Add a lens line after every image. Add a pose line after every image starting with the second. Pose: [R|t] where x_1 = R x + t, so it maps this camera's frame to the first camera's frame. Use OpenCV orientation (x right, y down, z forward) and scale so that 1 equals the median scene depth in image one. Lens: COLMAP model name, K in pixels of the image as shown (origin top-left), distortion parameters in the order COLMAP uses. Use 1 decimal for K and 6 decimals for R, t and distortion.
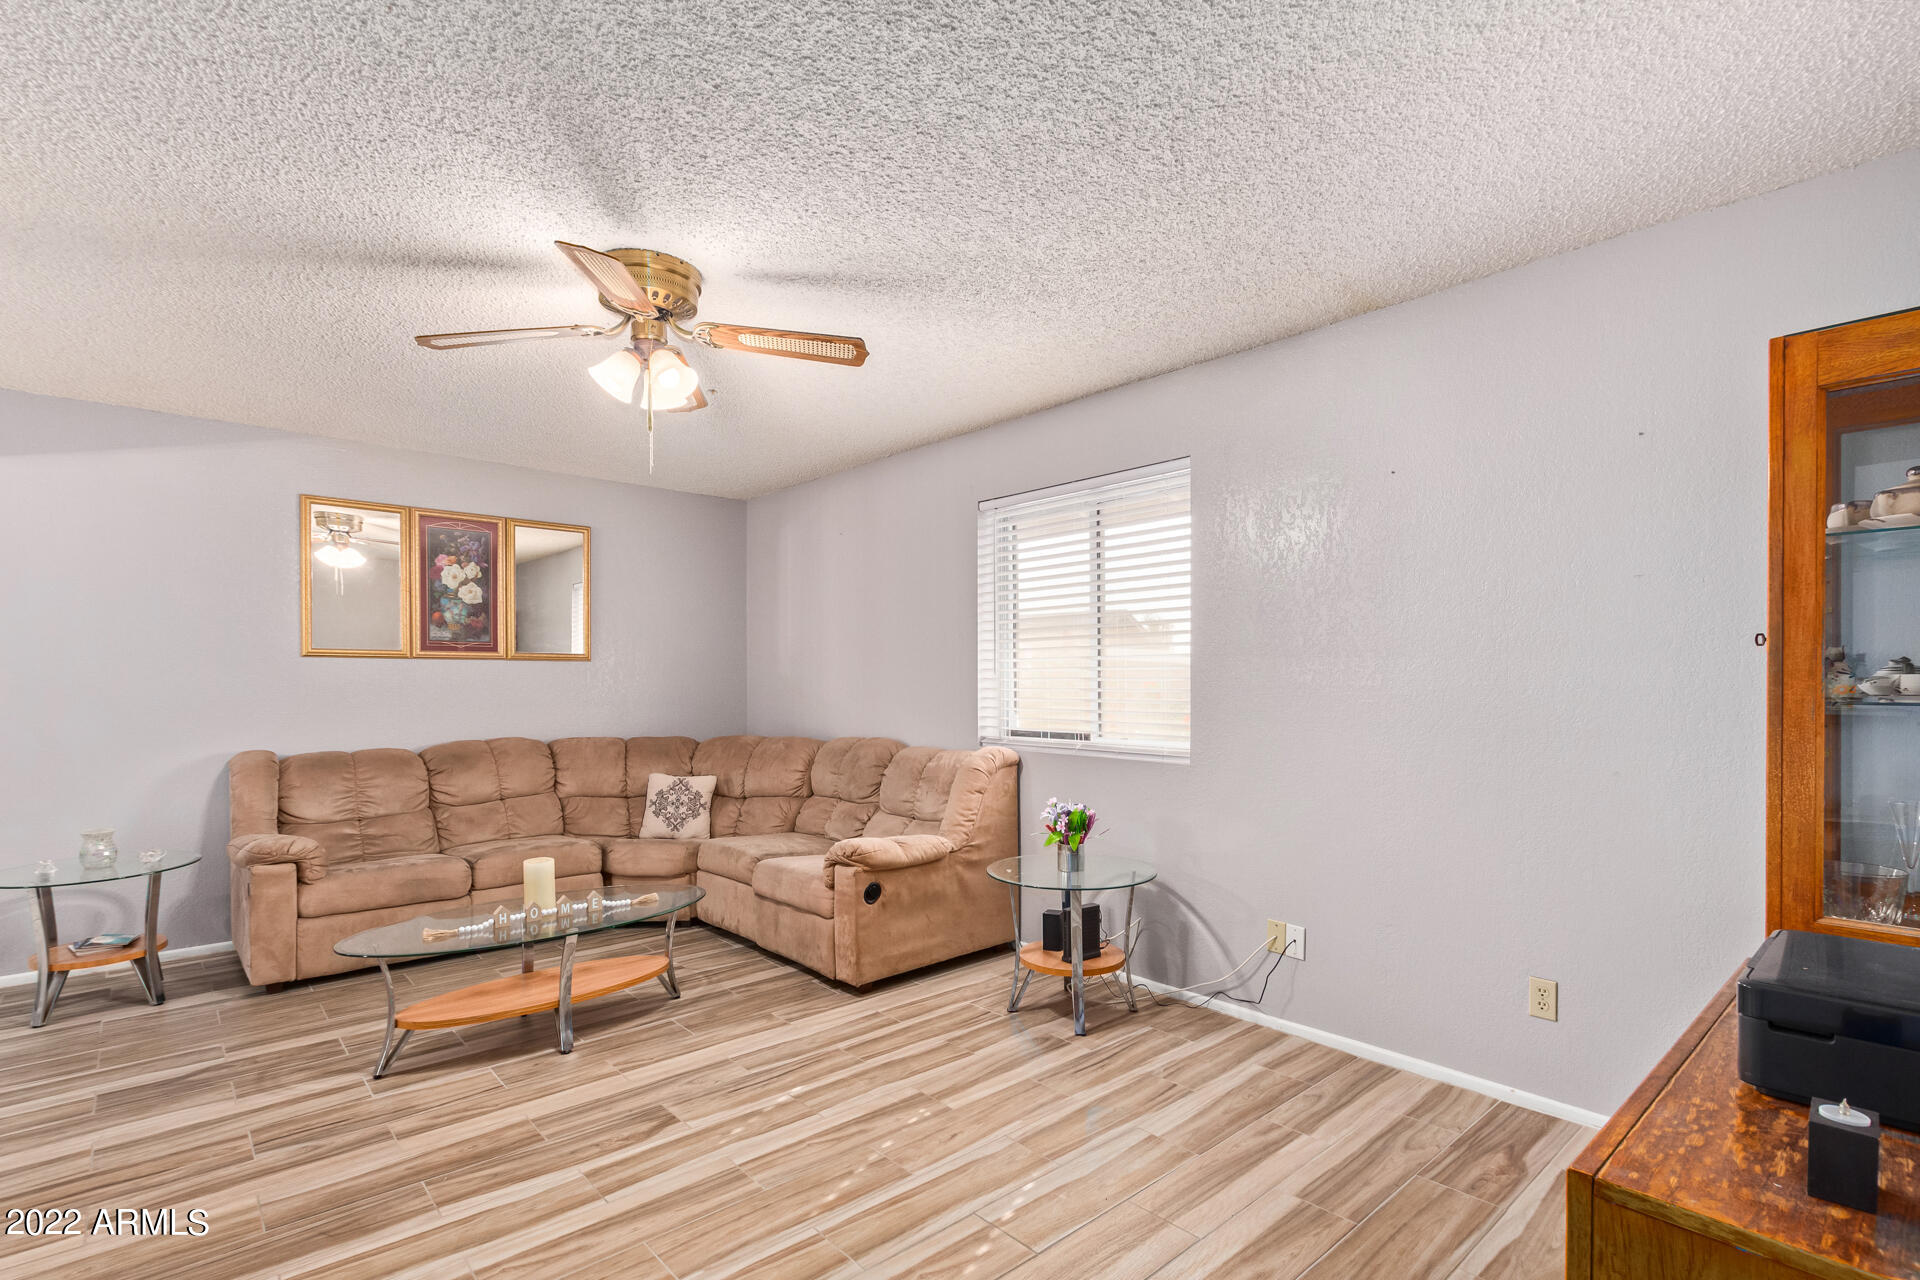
lens RADIAL K [[919.2, 0, 954.0], [0, 919.2, 682.9], [0, 0, 1]] dist [0.010378, -0.000650]
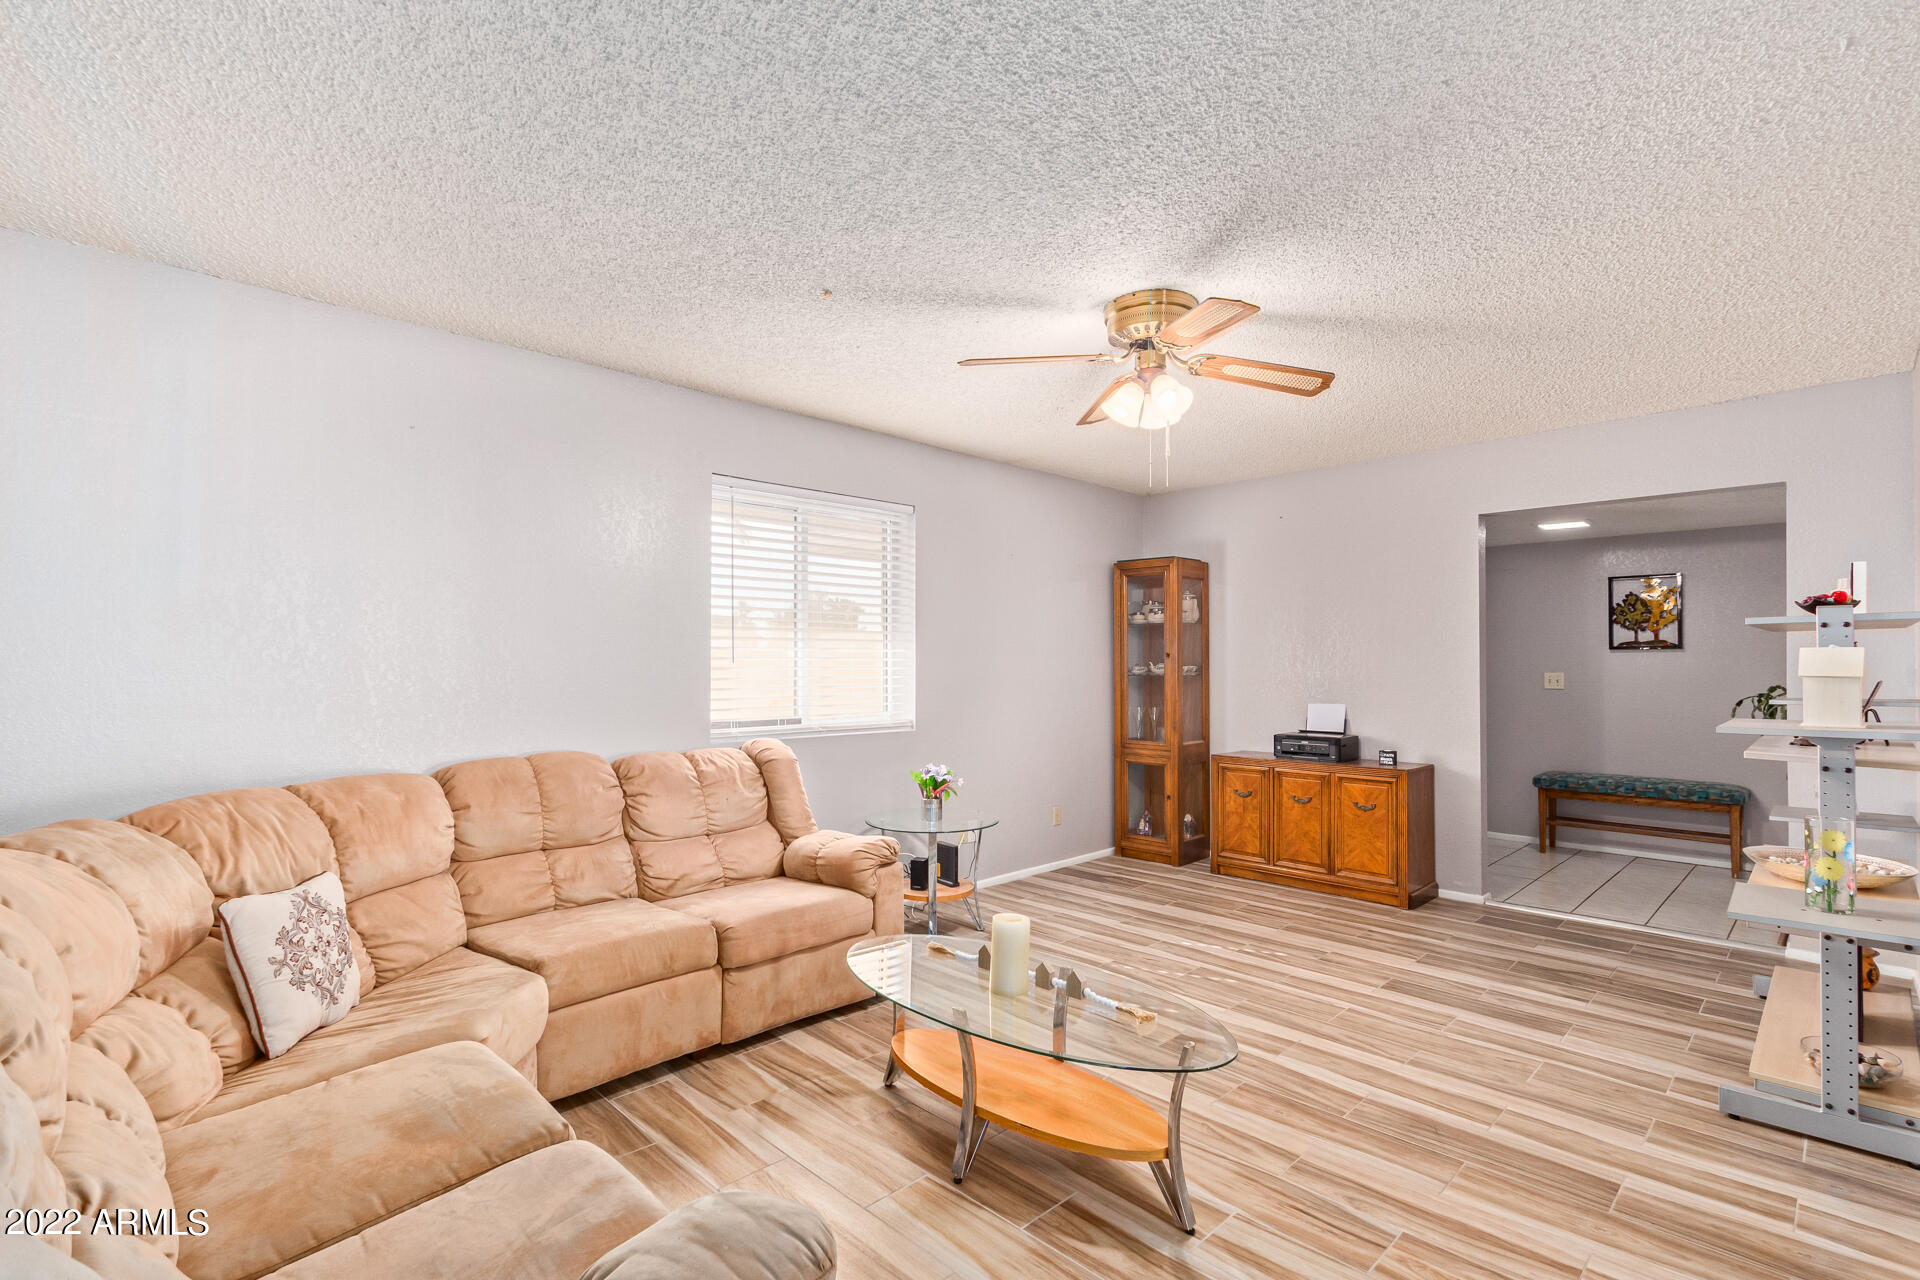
lens RADIAL K [[919.2, 0, 959.6], [0, 919.2, 649.4], [0, 0, 1]] dist [0.010378, -0.000650]
pose [[-0.076897, 0.019378, 0.996851, -0.861096], [0.003704, 0.999810, -0.019150, -0.004816], [-0.997032, 0.002219, -0.076954, 0.799791]]
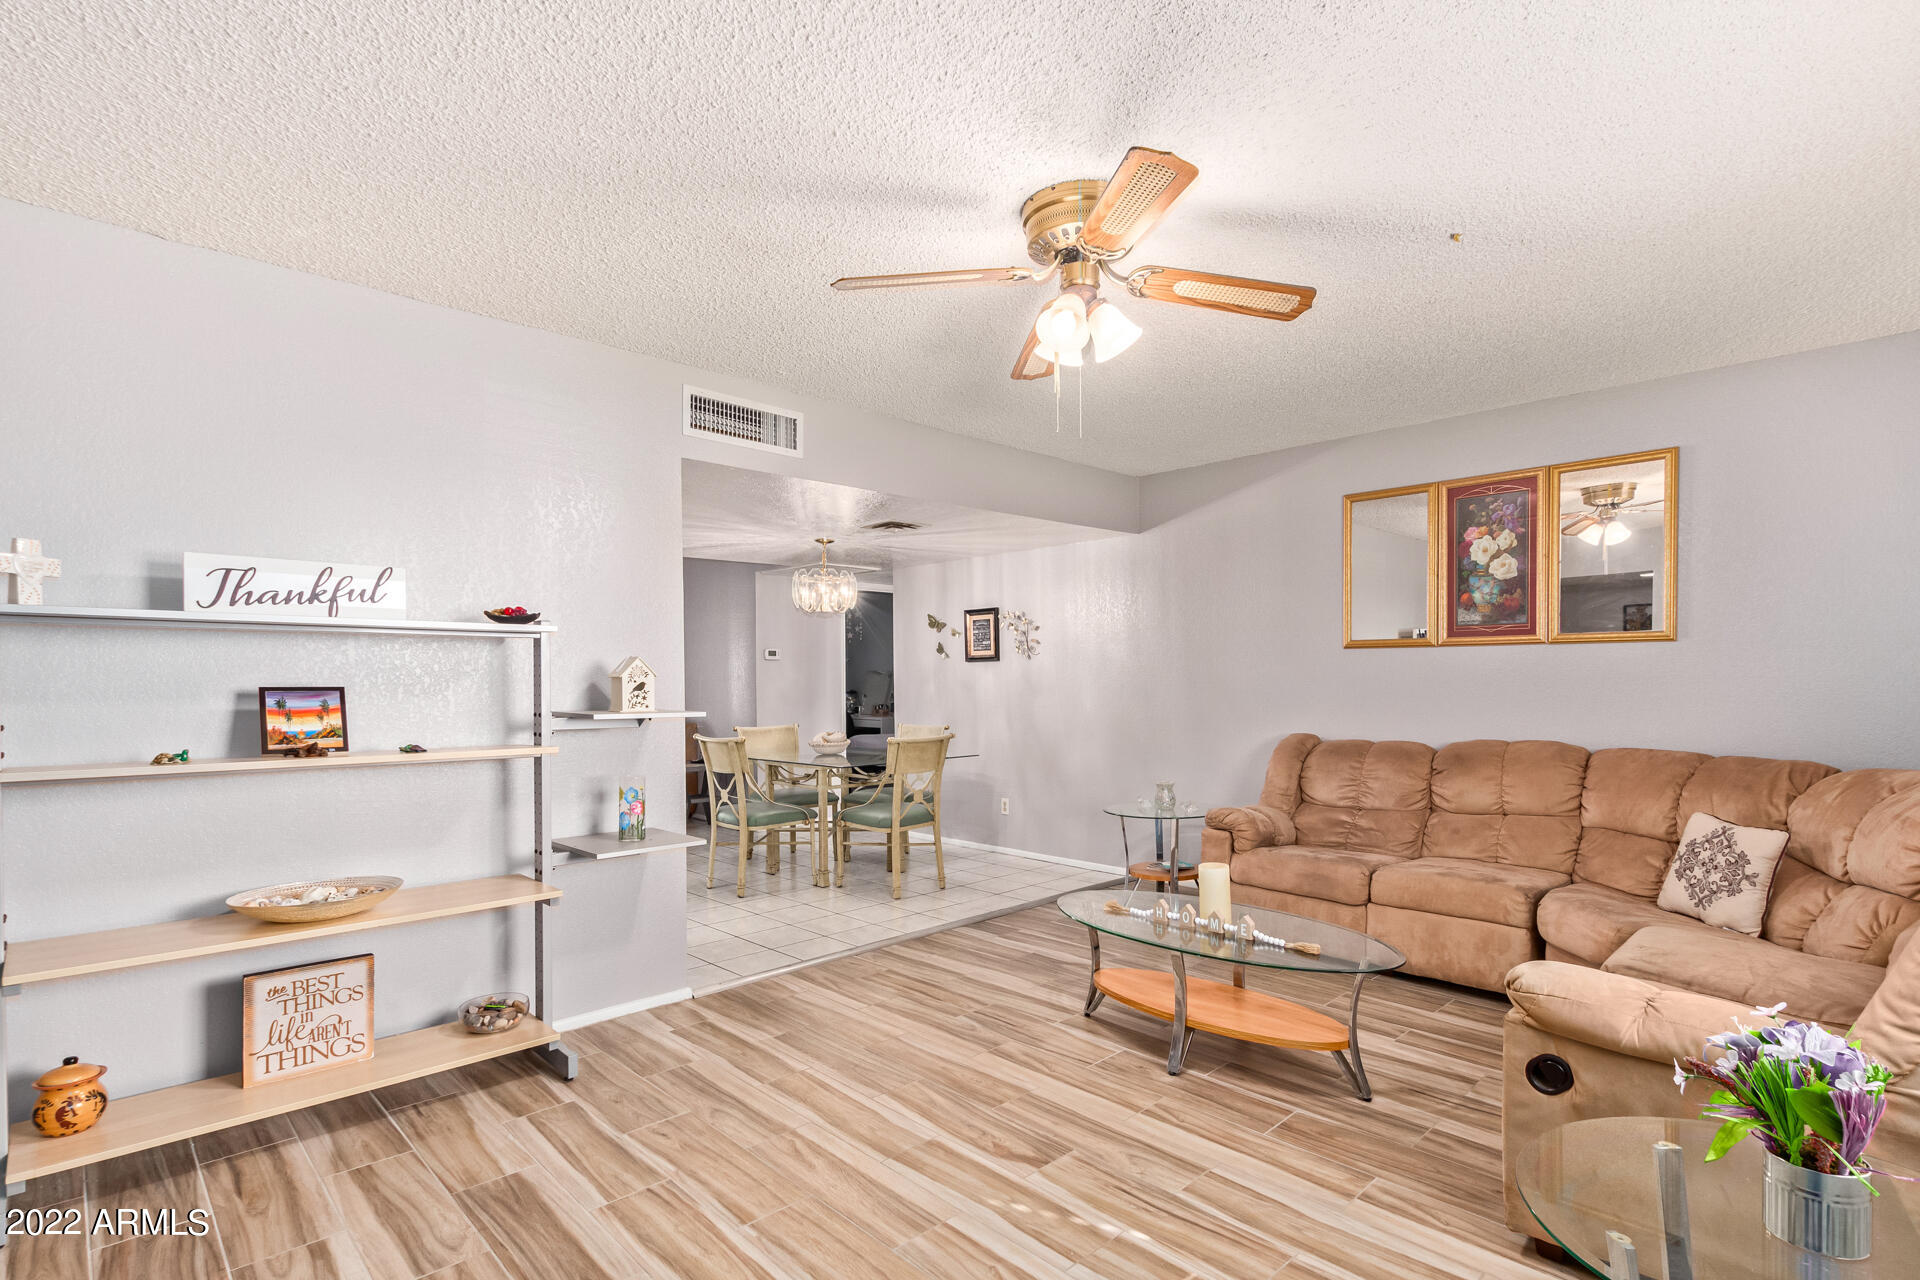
lens RADIAL K [[919.2, 0, 950.4], [0, 919.2, 683.3], [0, 0, 1]] dist [0.010378, -0.000650]
pose [[0.038298, 0.009275, -0.999223, 0.337572], [0.003995, 0.999948, 0.009435, -0.000456], [0.999258, -0.004353, 0.038259, 0.511327]]
